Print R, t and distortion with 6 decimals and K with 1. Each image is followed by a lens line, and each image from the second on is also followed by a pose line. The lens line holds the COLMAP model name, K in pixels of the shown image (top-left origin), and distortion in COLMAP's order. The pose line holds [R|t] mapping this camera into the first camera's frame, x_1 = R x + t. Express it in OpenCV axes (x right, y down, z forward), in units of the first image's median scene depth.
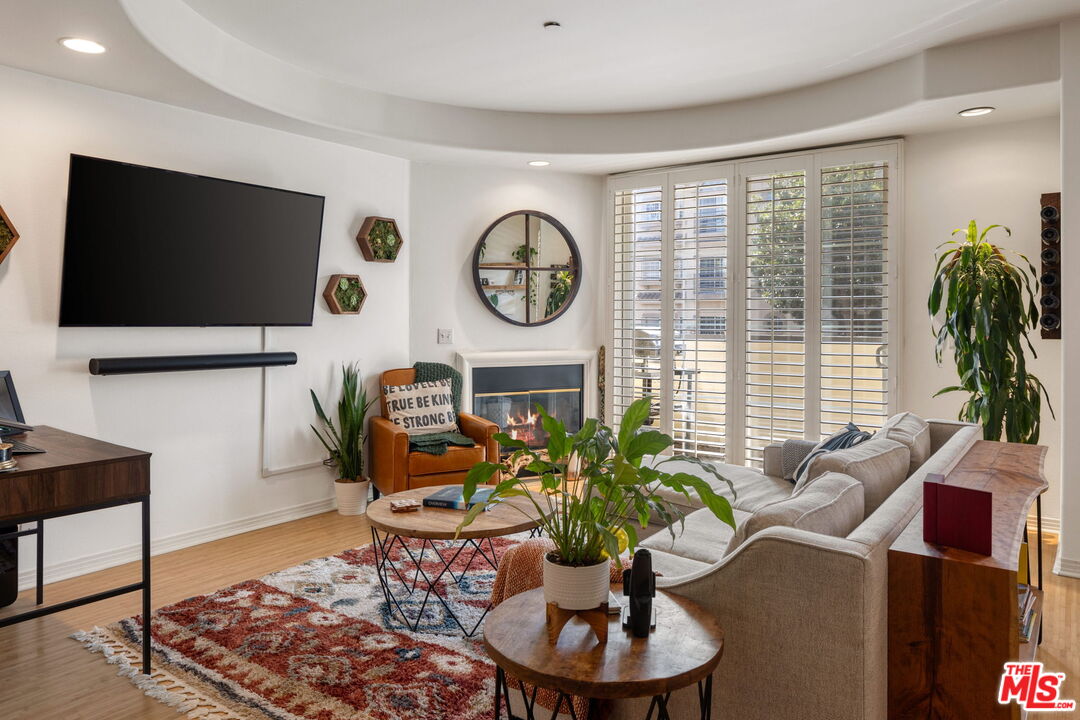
lens RADIAL K [[731.6, 0, 540.4], [0, 731.6, 320.3], [0, 0, 1]] dist [-0.005372, -0.001016]
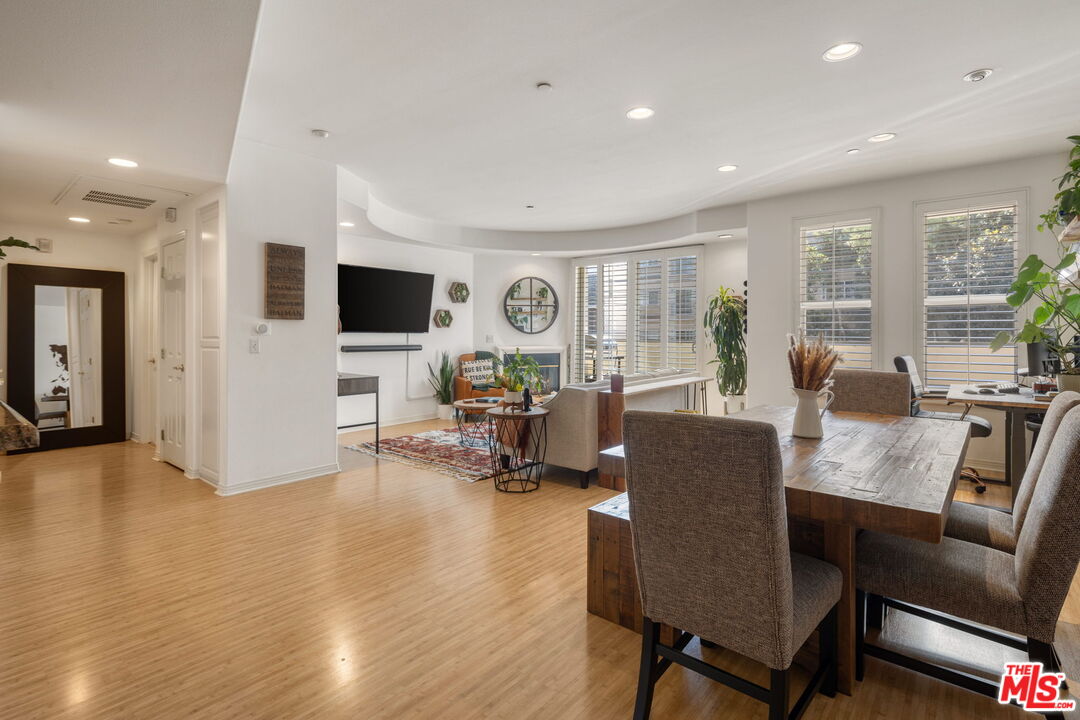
lens RADIAL K [[524.8, 0, 540.4], [0, 524.8, 330.9], [0, 0, 1]] dist [-0.000517, -0.000785]
pose [[0.998037, 0.000629, -0.062626, 0.117103], [-0.000948, 0.999987, -0.005062, 0.008412], [0.062622, 0.005111, 0.998024, -0.532149]]
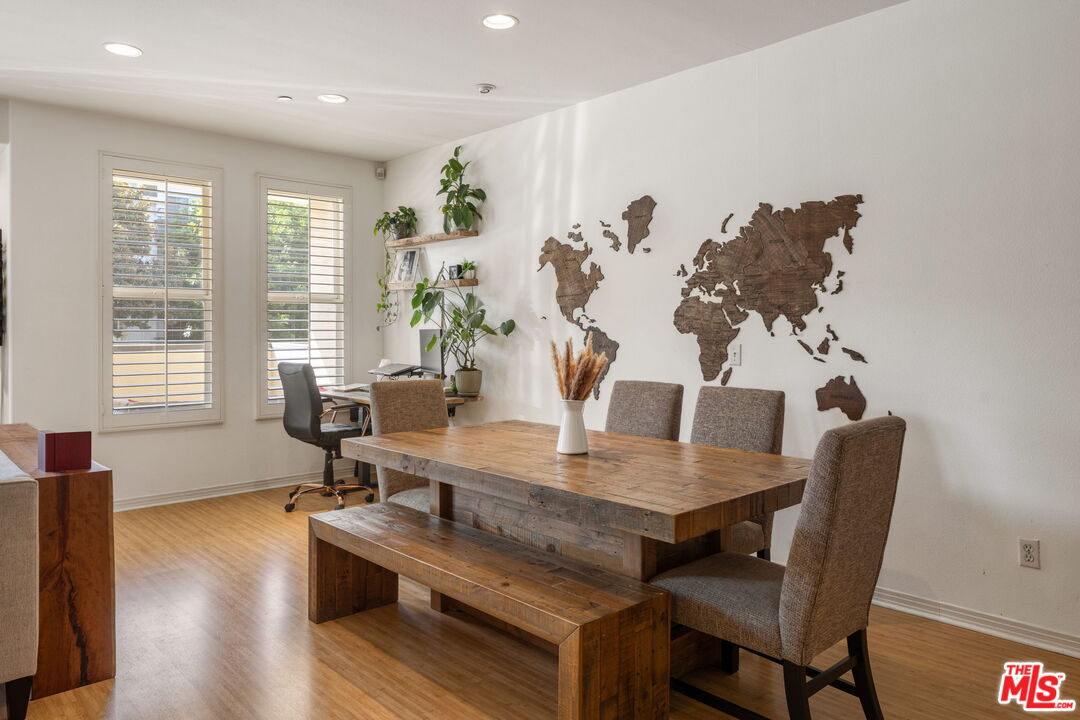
lens RADIAL K [[731.6, 0, 534.1], [0, 731.6, 323.1], [0, 0, 1]] dist [-0.005372, -0.001016]
pose [[0.185470, 0.007919, 0.982618, -0.278671], [0.003576, 0.999955, -0.008733, 0.000452], [-0.982643, 0.005134, 0.185433, -0.108242]]
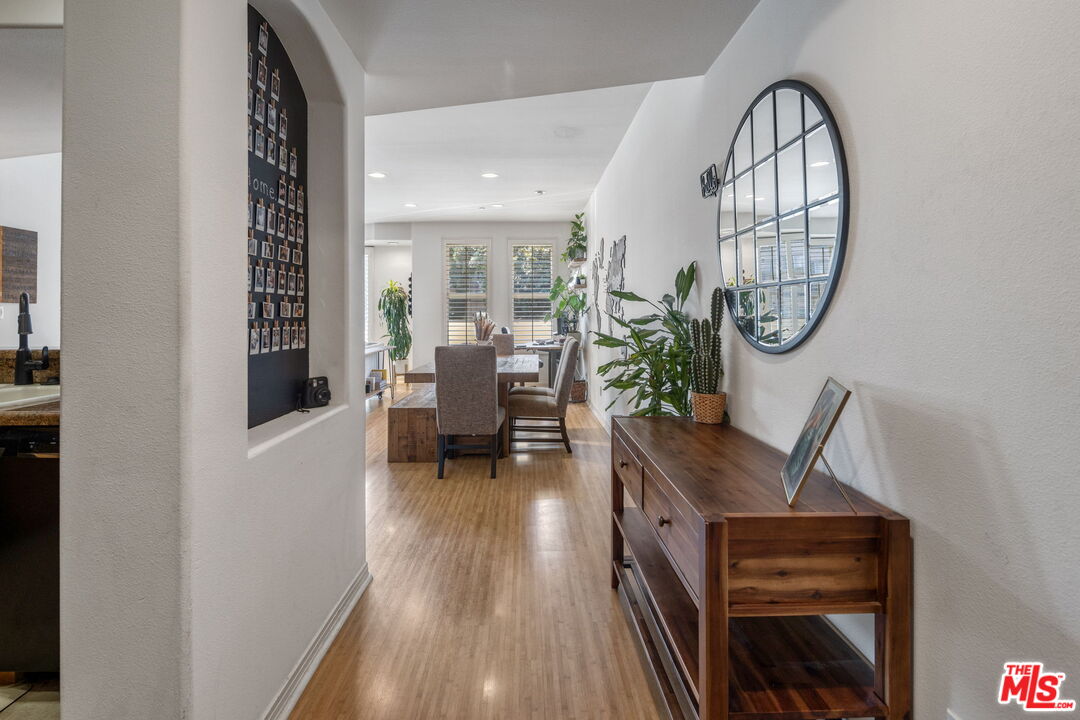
lens RADIAL K [[524.8, 0, 543.3], [0, 524.8, 312.9], [0, 0, 1]] dist [-0.000517, -0.000785]
pose [[0.786932, -0.002188, 0.617036, -0.212707], [0.004930, 0.999984, -0.002741, 0.008602], [-0.617020, 0.005199, 0.786930, -0.923235]]
